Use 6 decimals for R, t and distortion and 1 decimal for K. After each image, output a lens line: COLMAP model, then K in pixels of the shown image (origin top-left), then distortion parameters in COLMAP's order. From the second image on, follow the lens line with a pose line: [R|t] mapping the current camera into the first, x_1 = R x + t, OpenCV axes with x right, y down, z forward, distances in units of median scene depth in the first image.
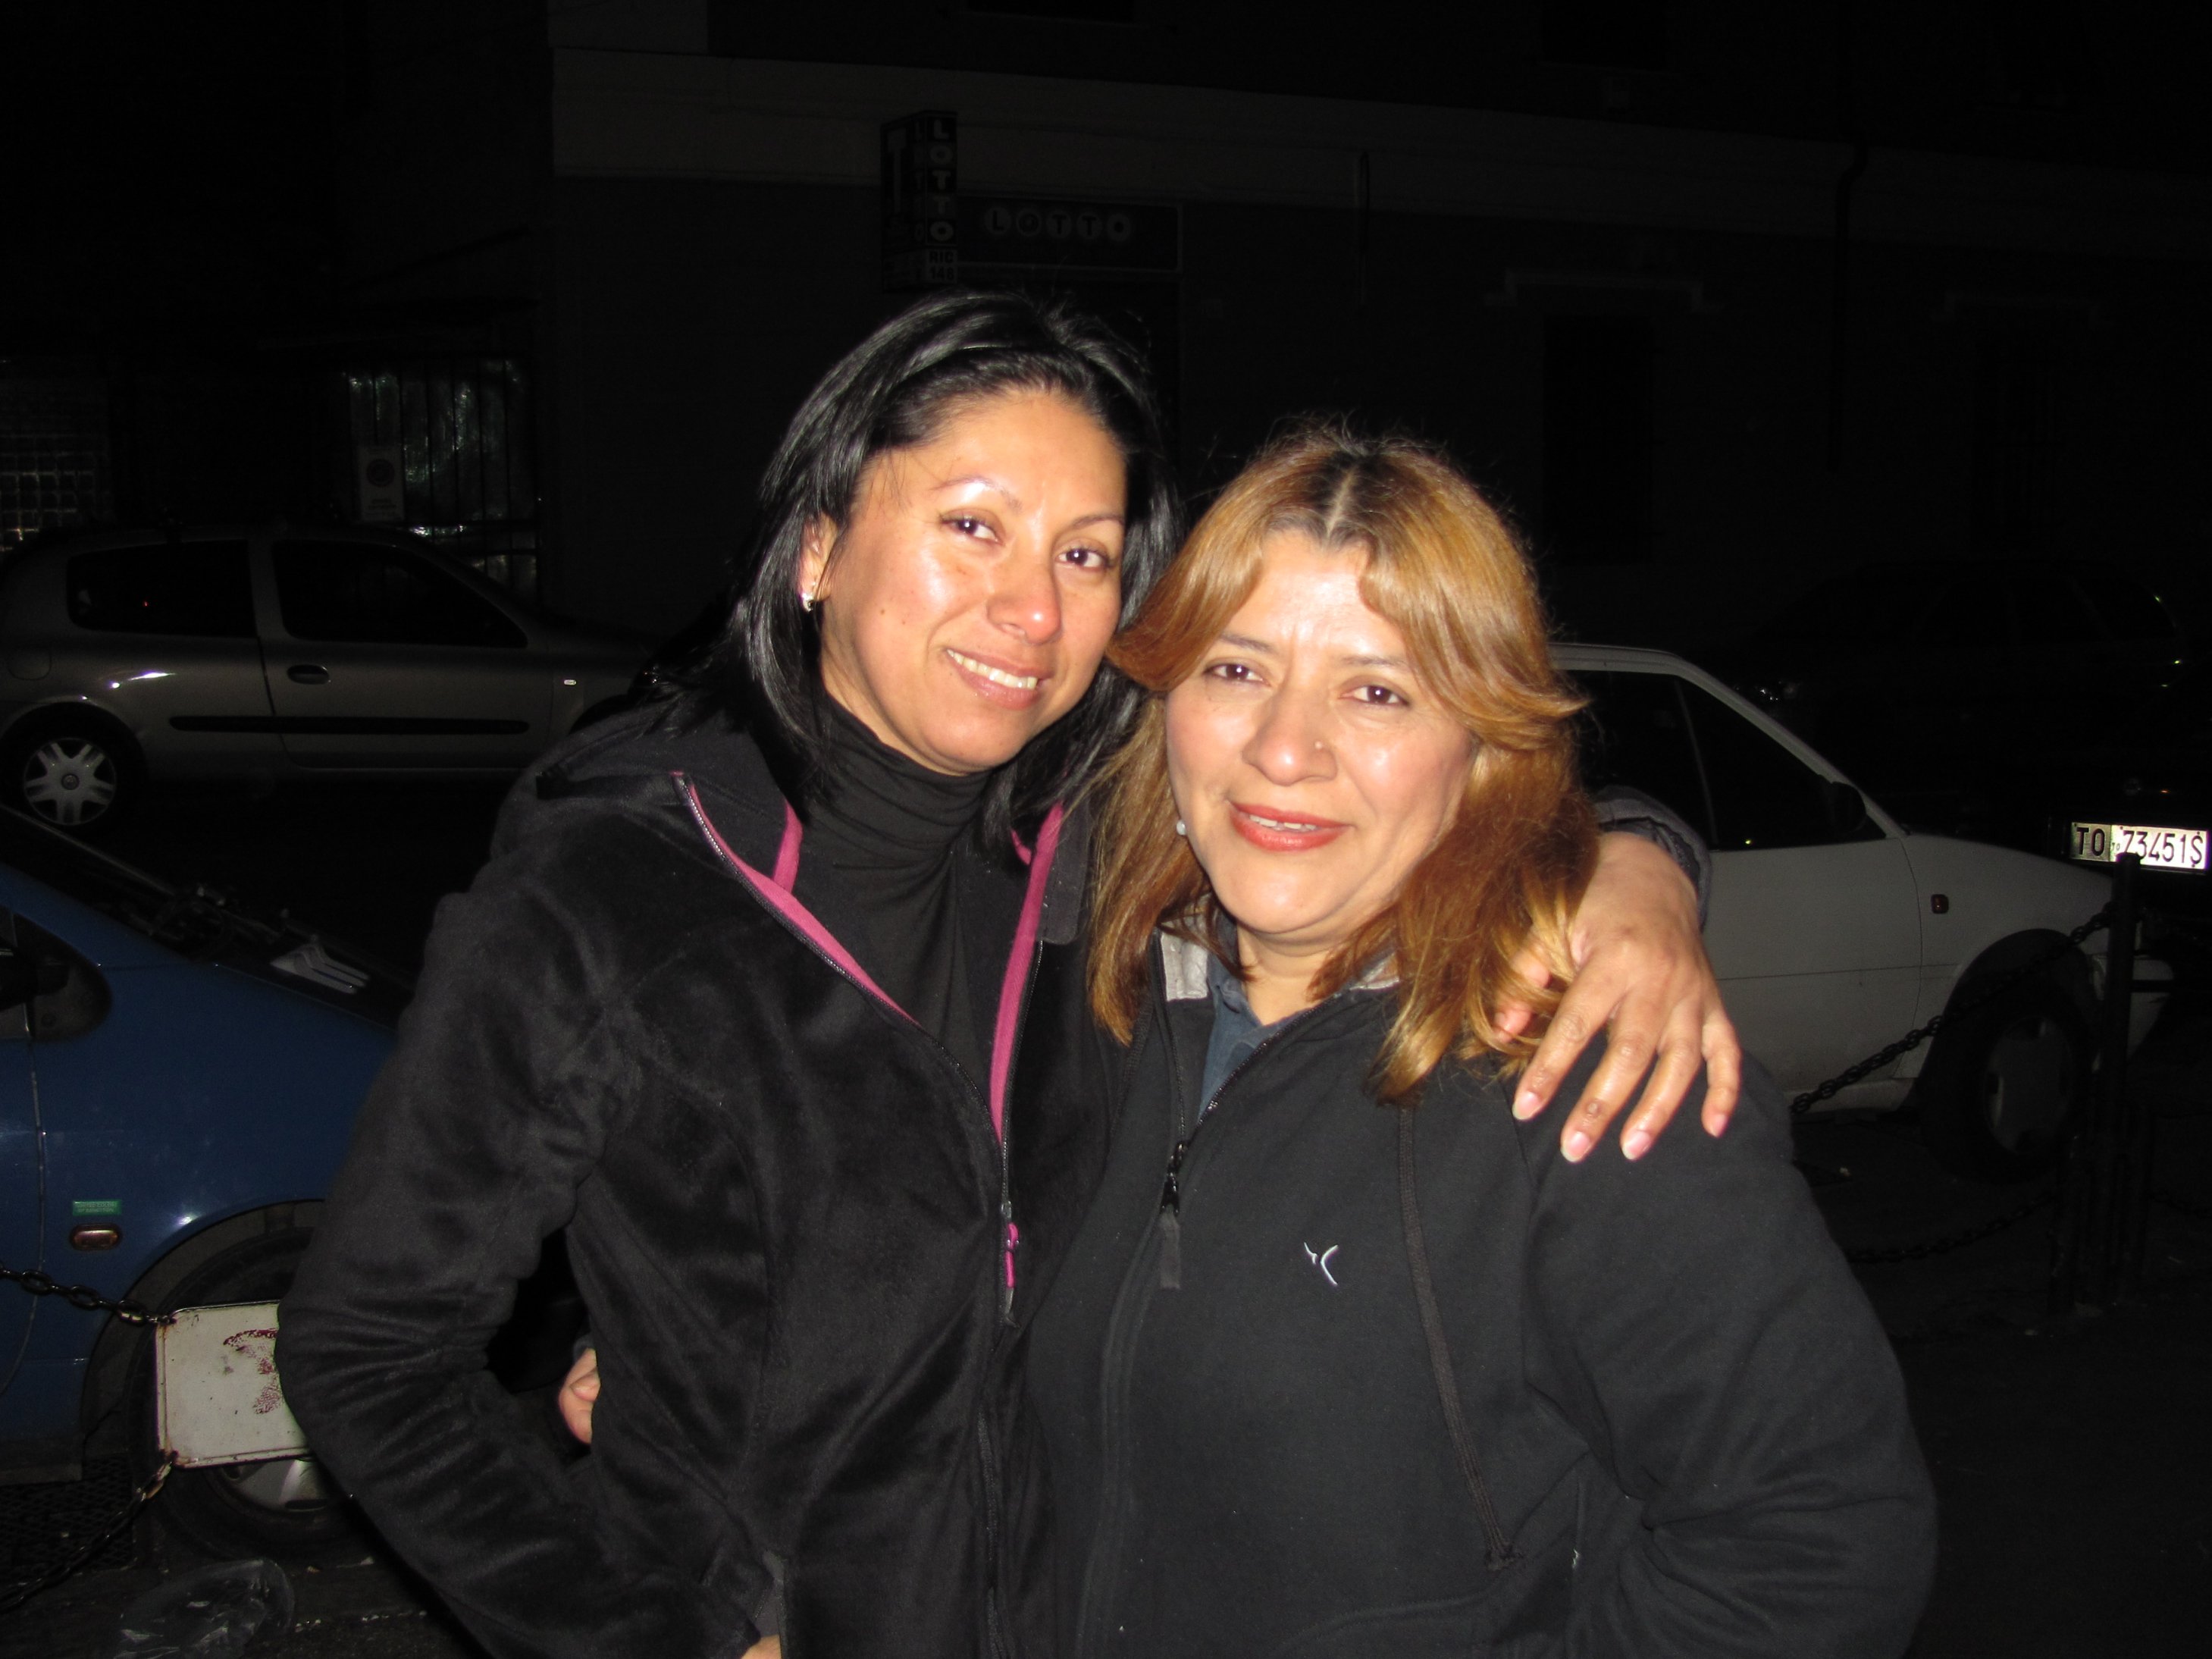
lens RADIAL K [[2682.4, 0, 1088.4], [0, 2682.4, 821.8], [0, 0, 1]] dist [0.007882, 0.000000]
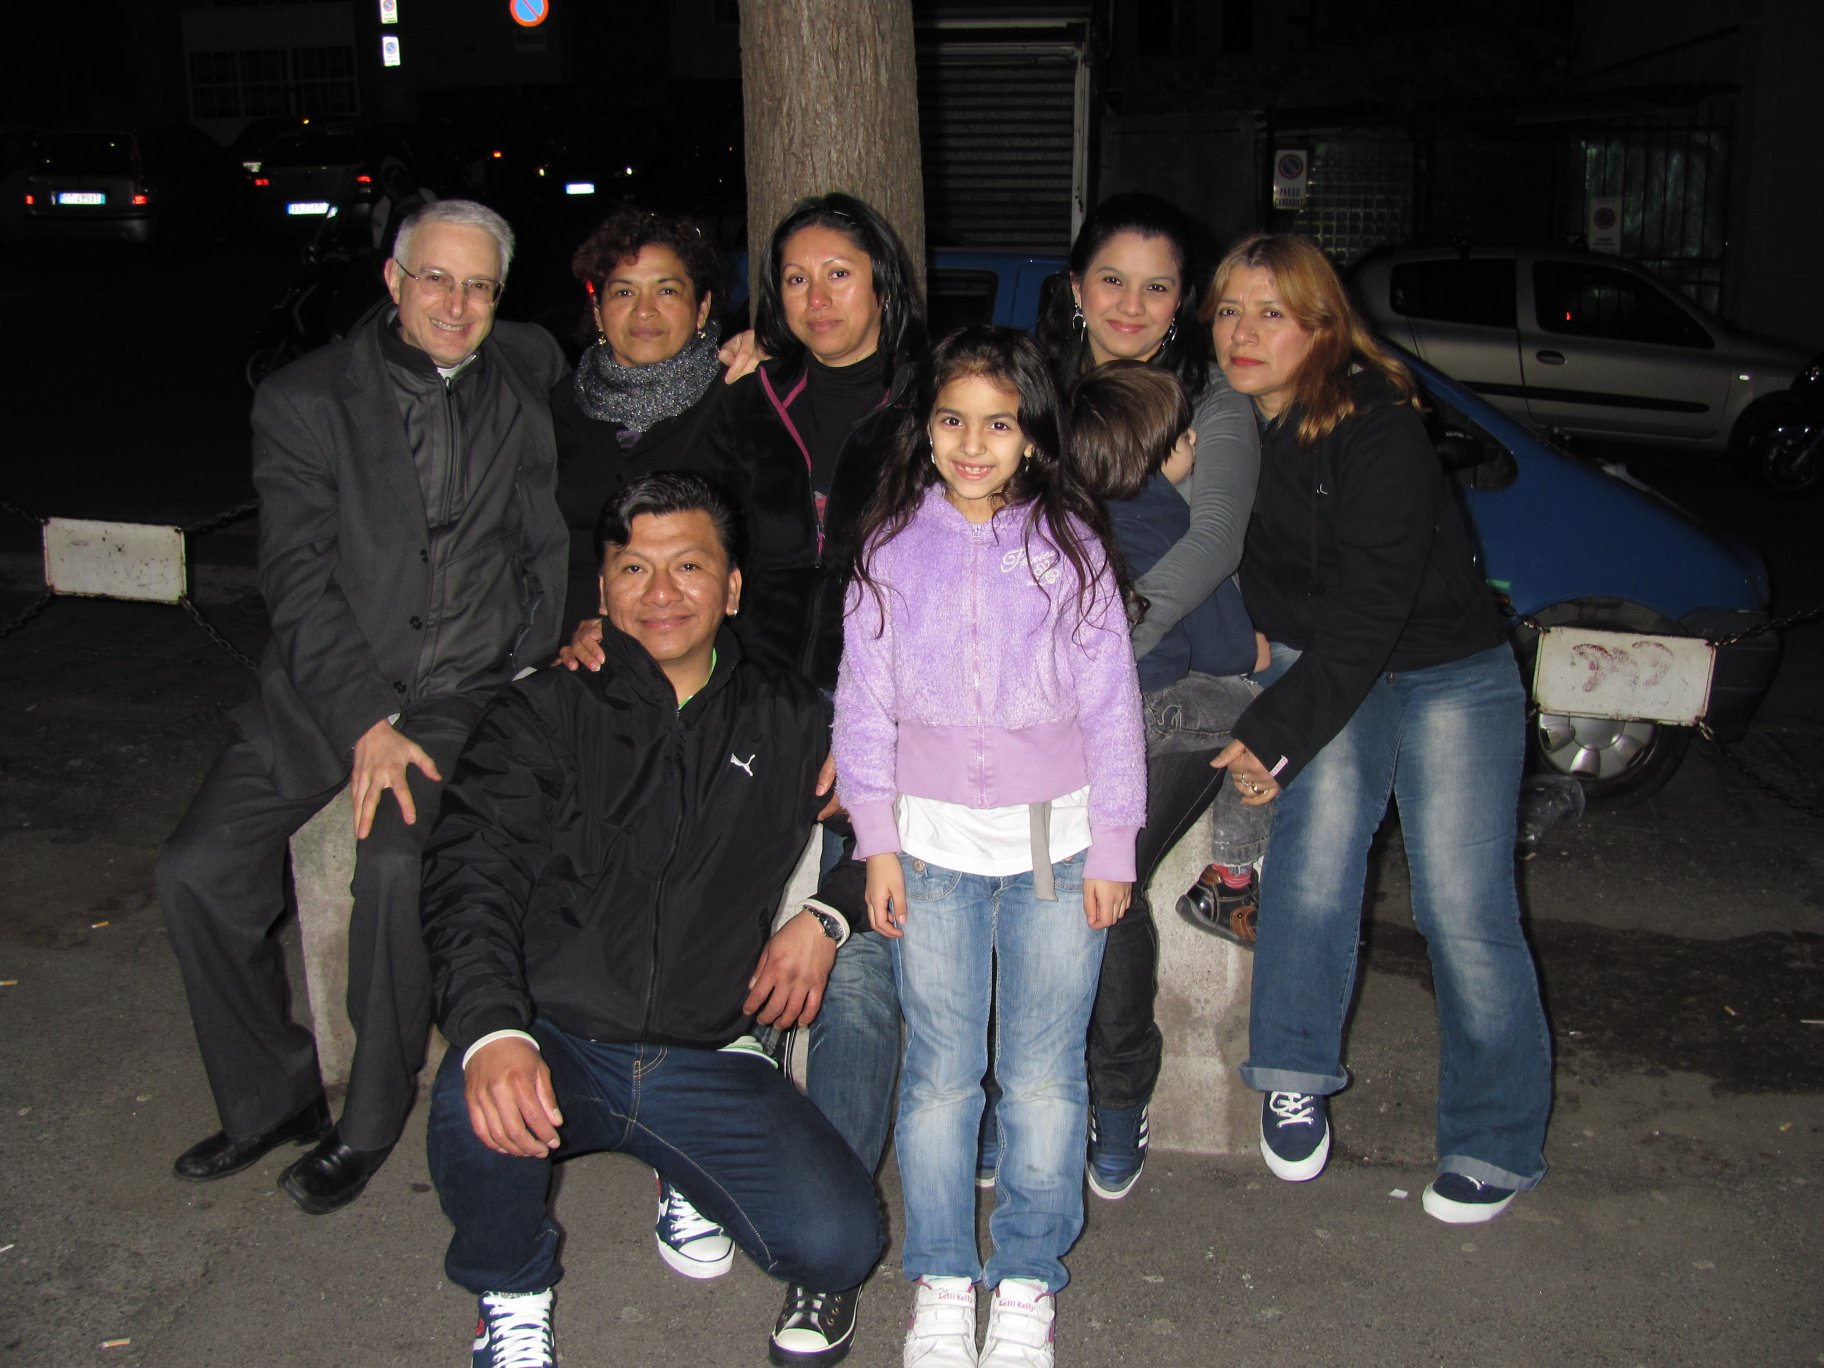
lens RADIAL K [[2211.6, 0, 906.4], [0, 2211.6, 682.6], [0, 0, 1]] dist [0.007882, 0.000000]
pose [[0.858982, 0.133650, -0.494255, 0.009332], [-0.098662, 0.990445, 0.096354, 0.026739], [0.502410, -0.034002, 0.863961, -0.127039]]
